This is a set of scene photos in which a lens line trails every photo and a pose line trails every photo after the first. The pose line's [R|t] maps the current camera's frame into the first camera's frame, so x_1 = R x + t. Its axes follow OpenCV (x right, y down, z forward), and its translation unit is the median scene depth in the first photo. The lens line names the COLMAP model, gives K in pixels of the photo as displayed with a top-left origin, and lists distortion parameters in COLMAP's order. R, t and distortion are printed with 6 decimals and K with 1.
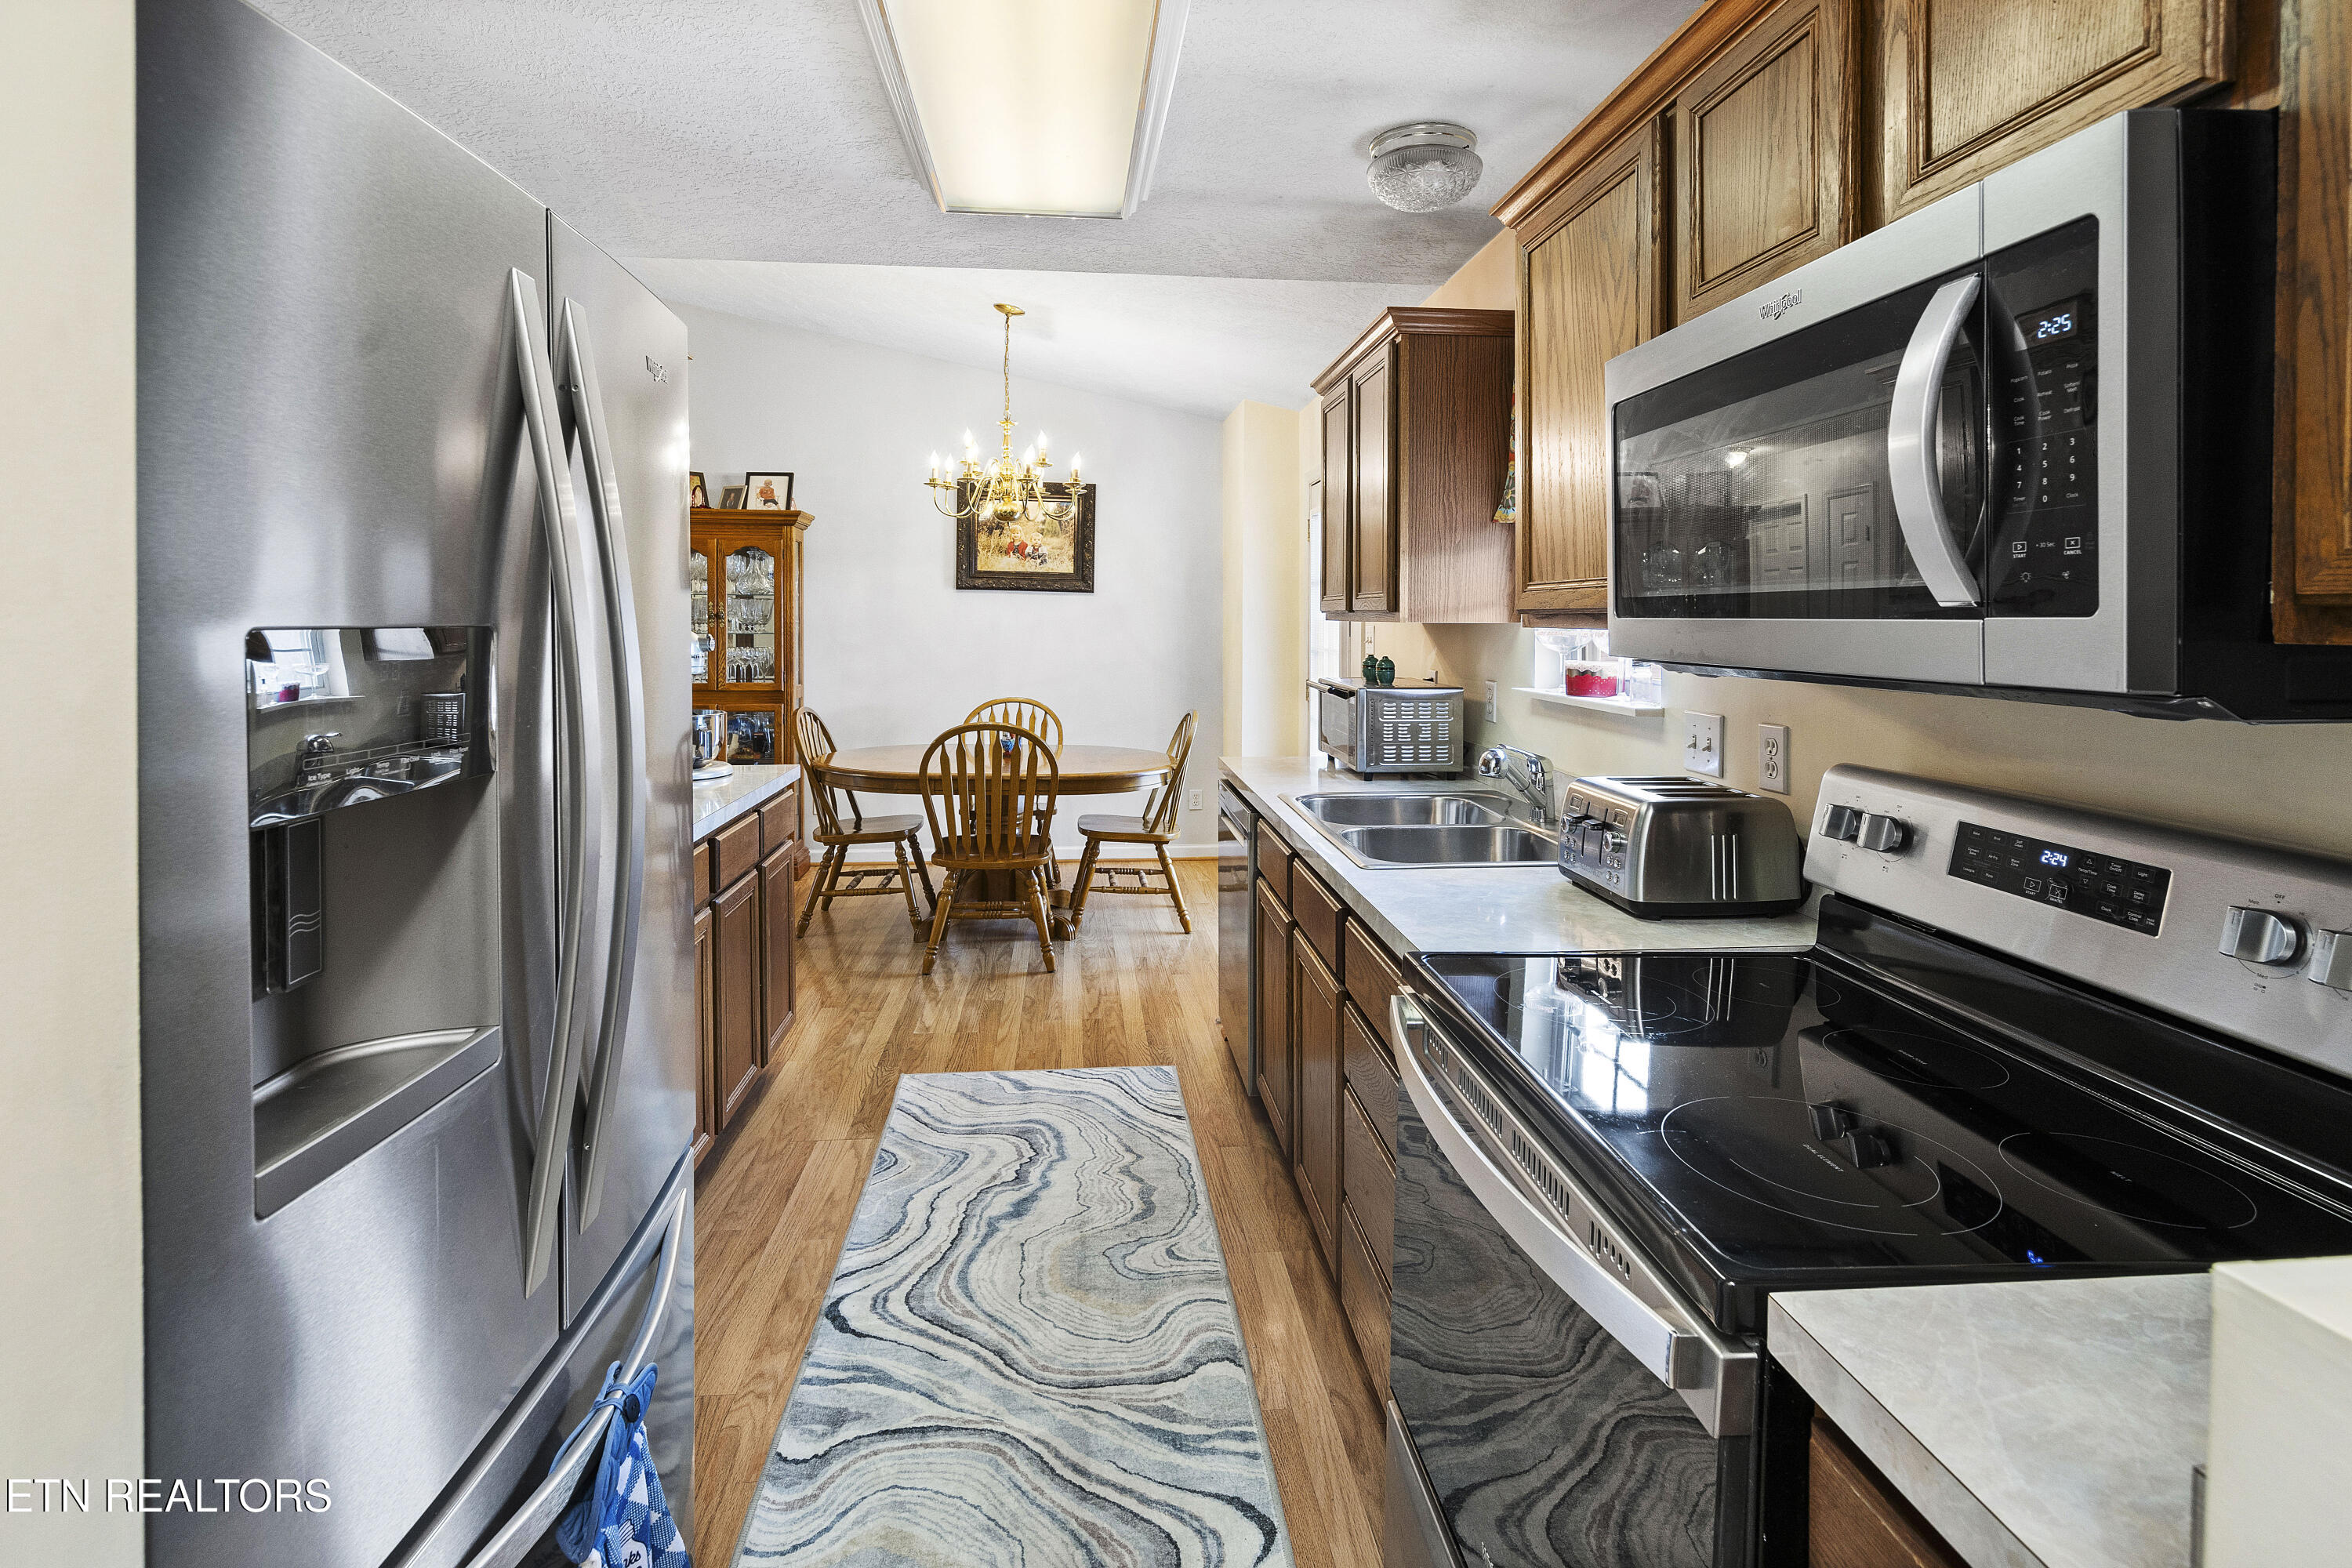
lens RADIAL K [[1150.9, 0, 1138.6], [0, 1150.9, 631.6], [0, 0, 1]] dist [0.002182, -0.000412]
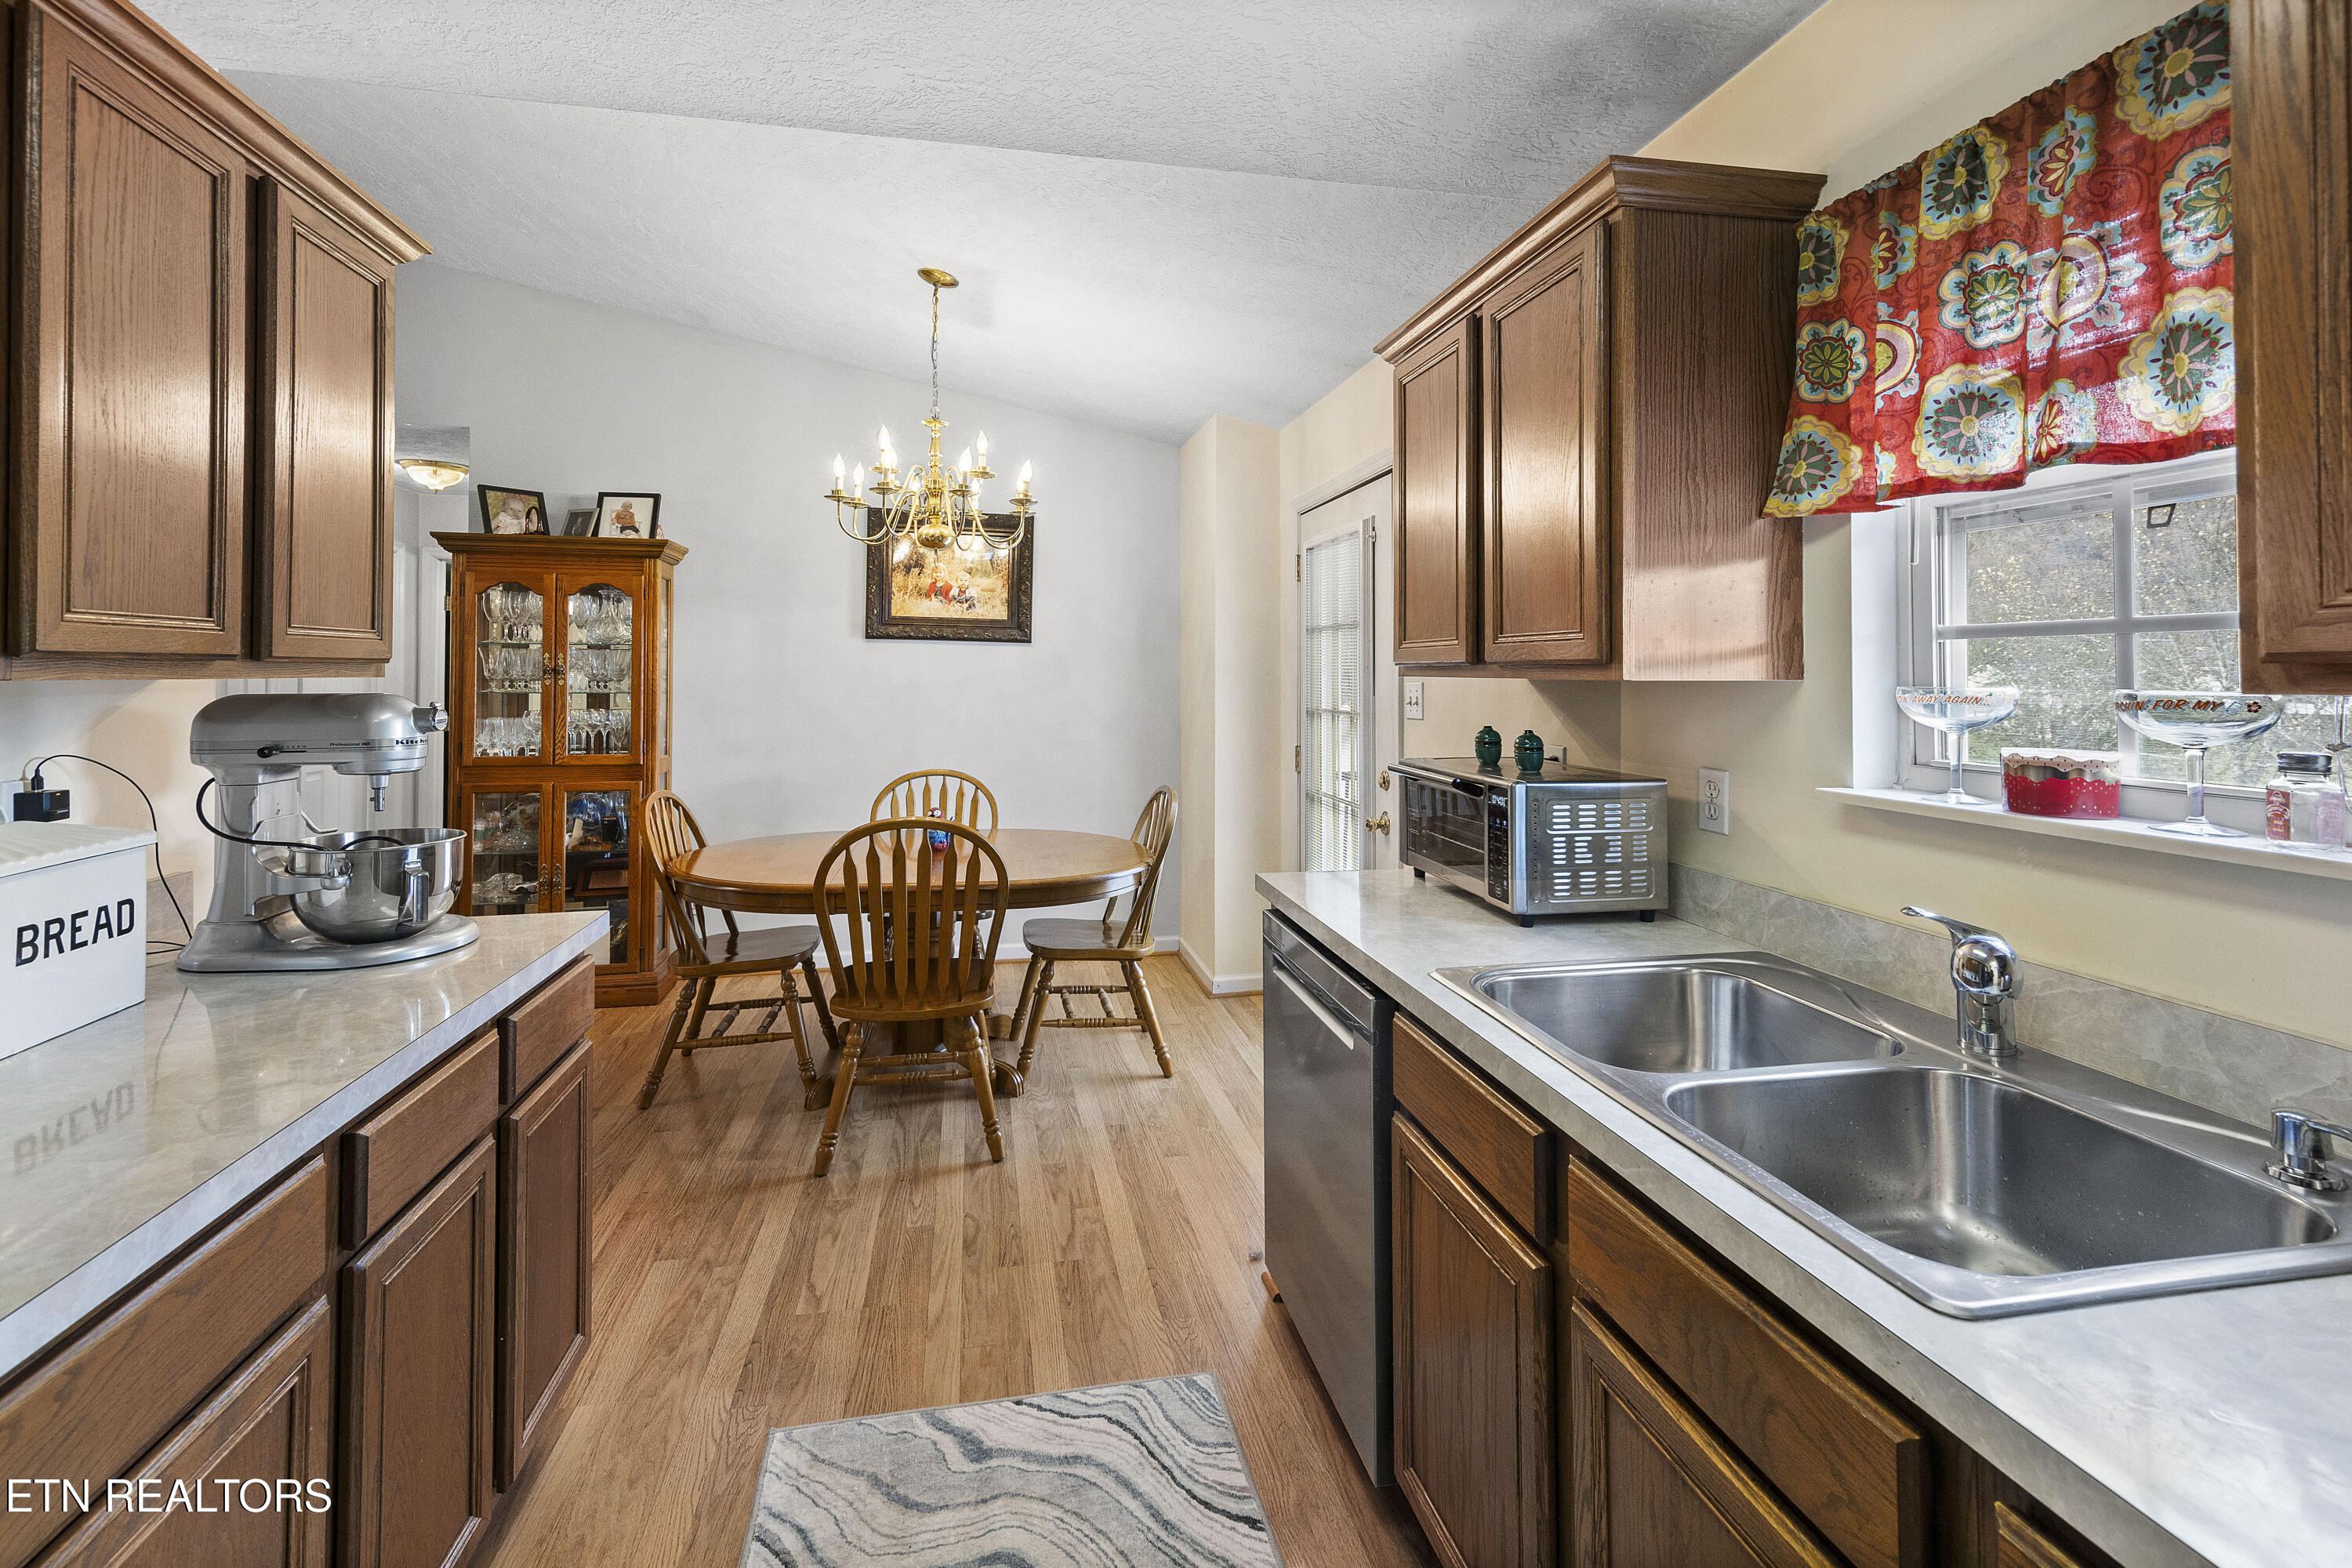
lens RADIAL K [[1052.1, 0, 1158.4], [0, 1052.1, 647.9], [0, 0, 1]] dist [0.011392, -0.001219]
pose [[0.993193, 0.001177, 0.116475, -0.052801], [0.002896, 0.999390, -0.034792, -0.004008], [-0.116445, 0.034892, 0.992584, 0.313934]]
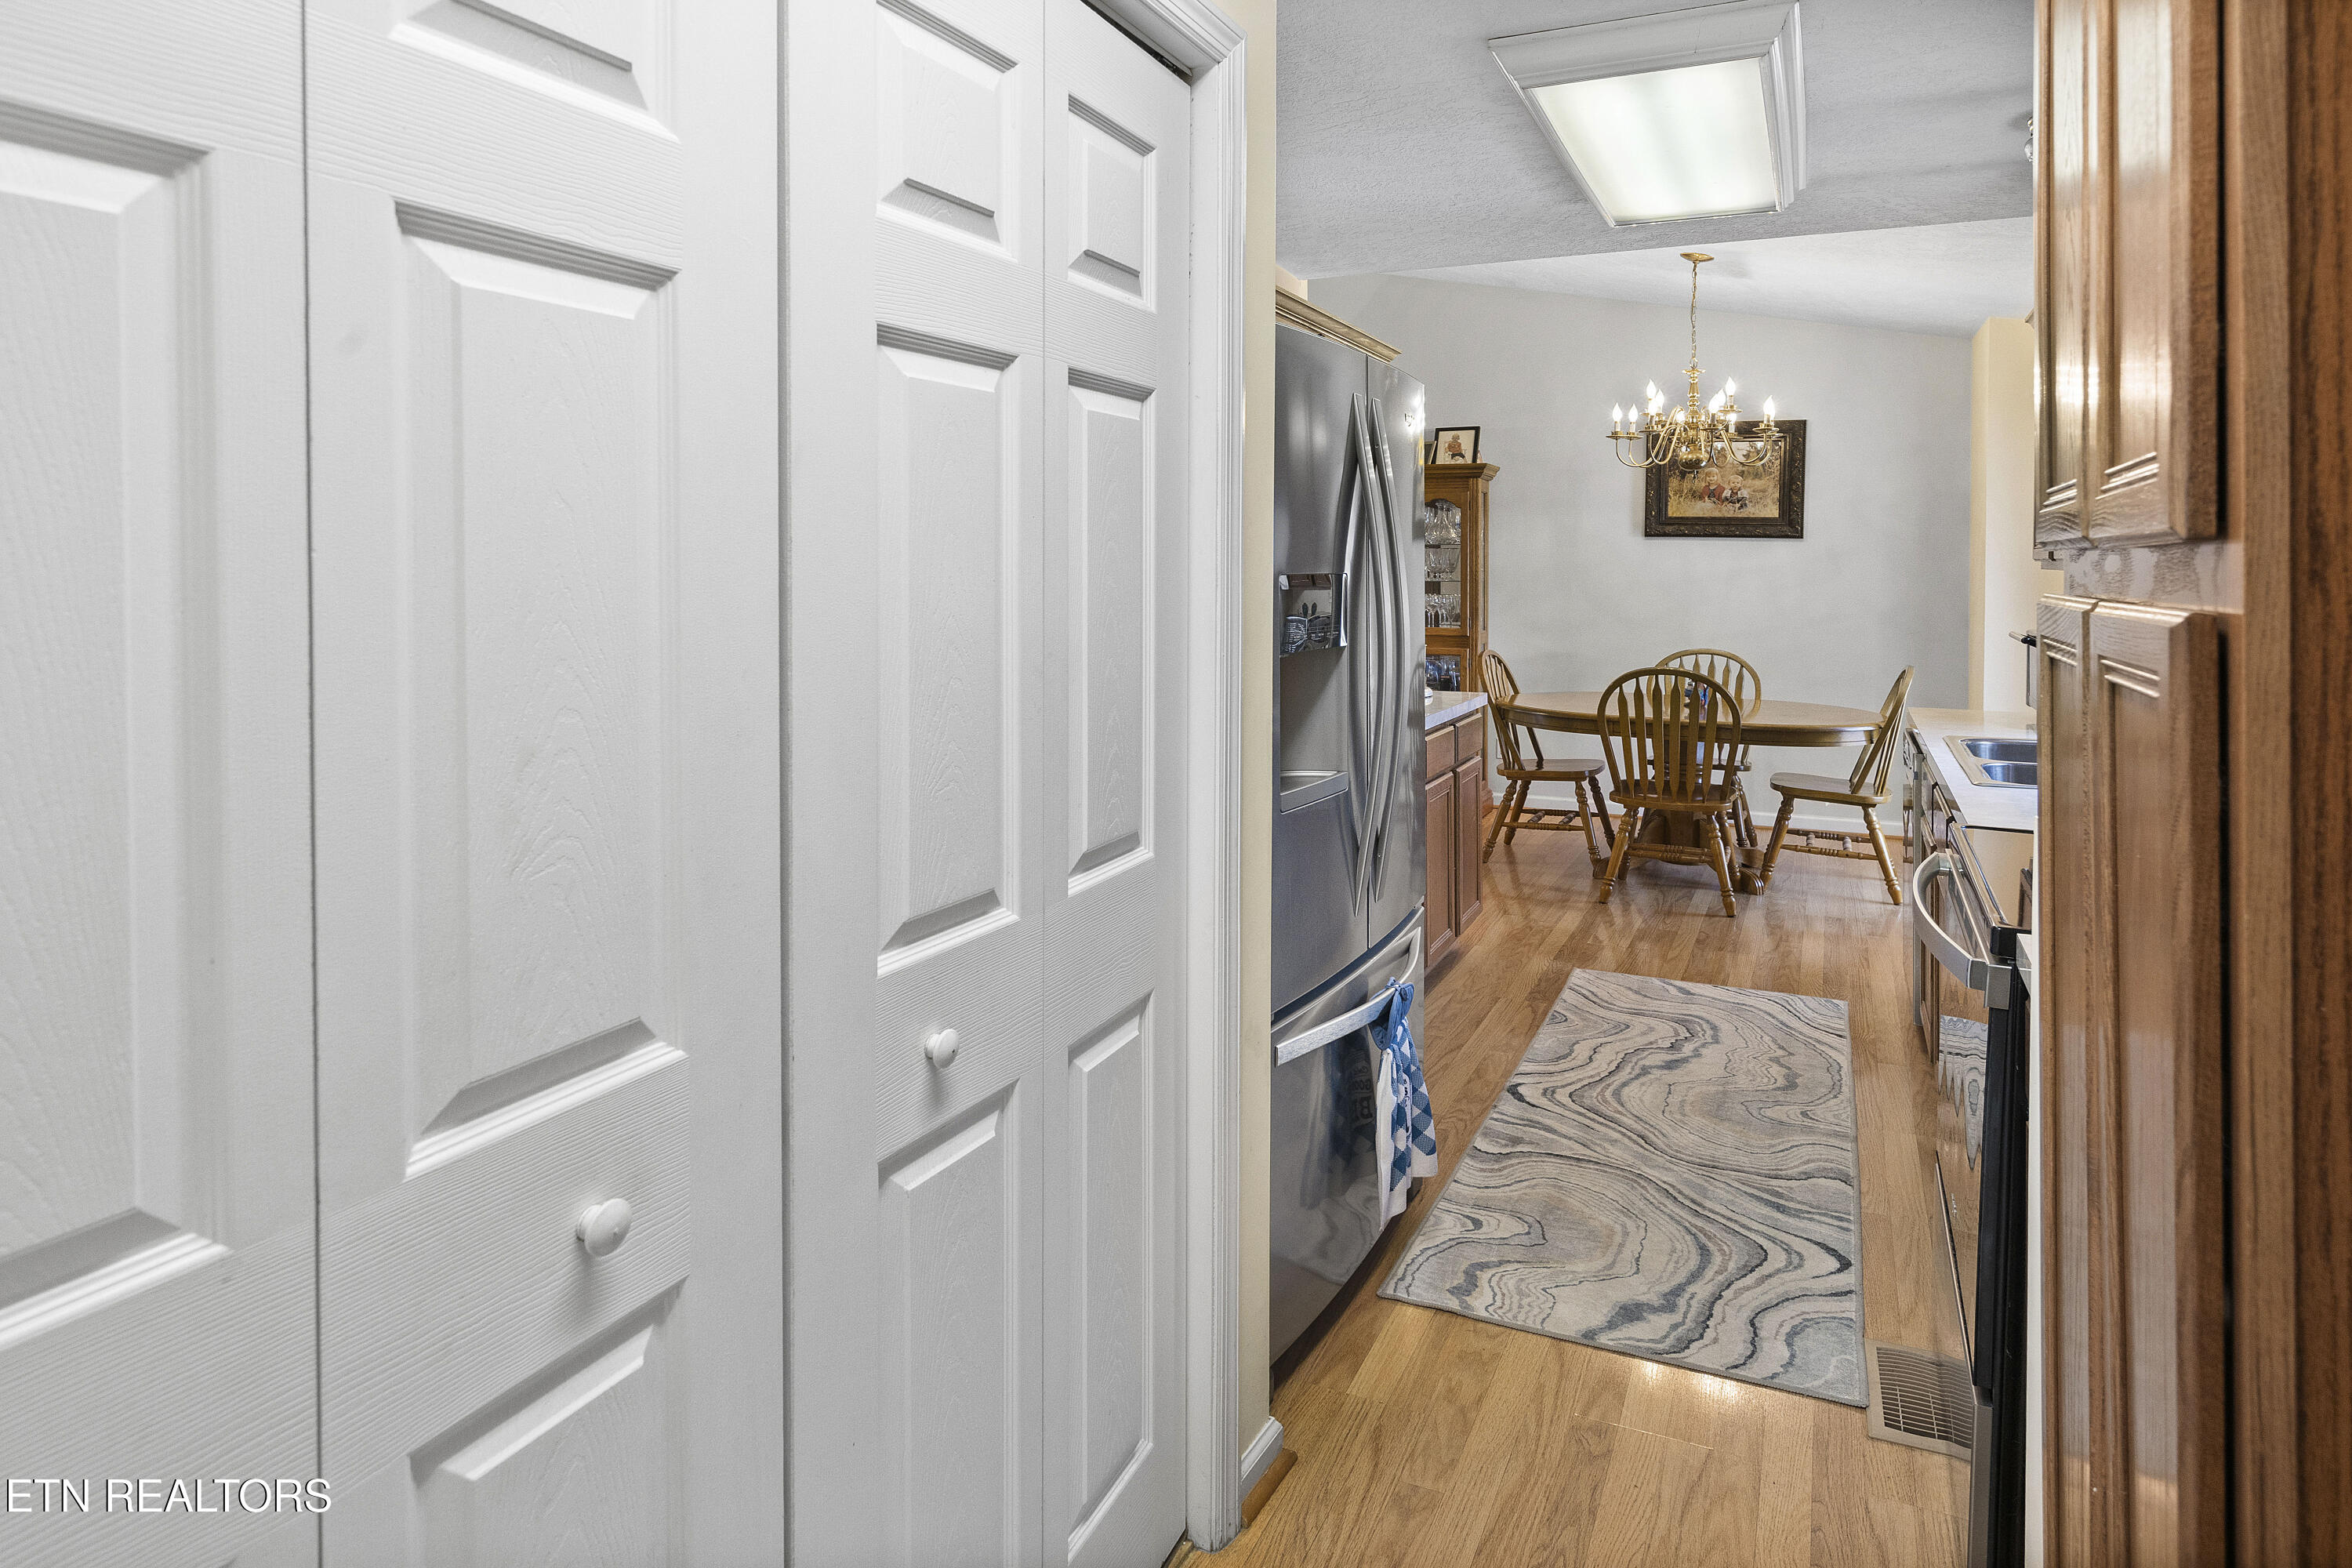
lens RADIAL K [[1345.8, 0, 1165.7], [0, 1345.8, 593.3], [0, 0, 1]] dist [0.030889, 0.000346]
pose [[0.870106, 0.008949, -0.492784, 0.075237], [-0.004507, 0.999938, 0.010201, 0.001661], [0.492845, -0.006655, 0.870092, -0.275824]]
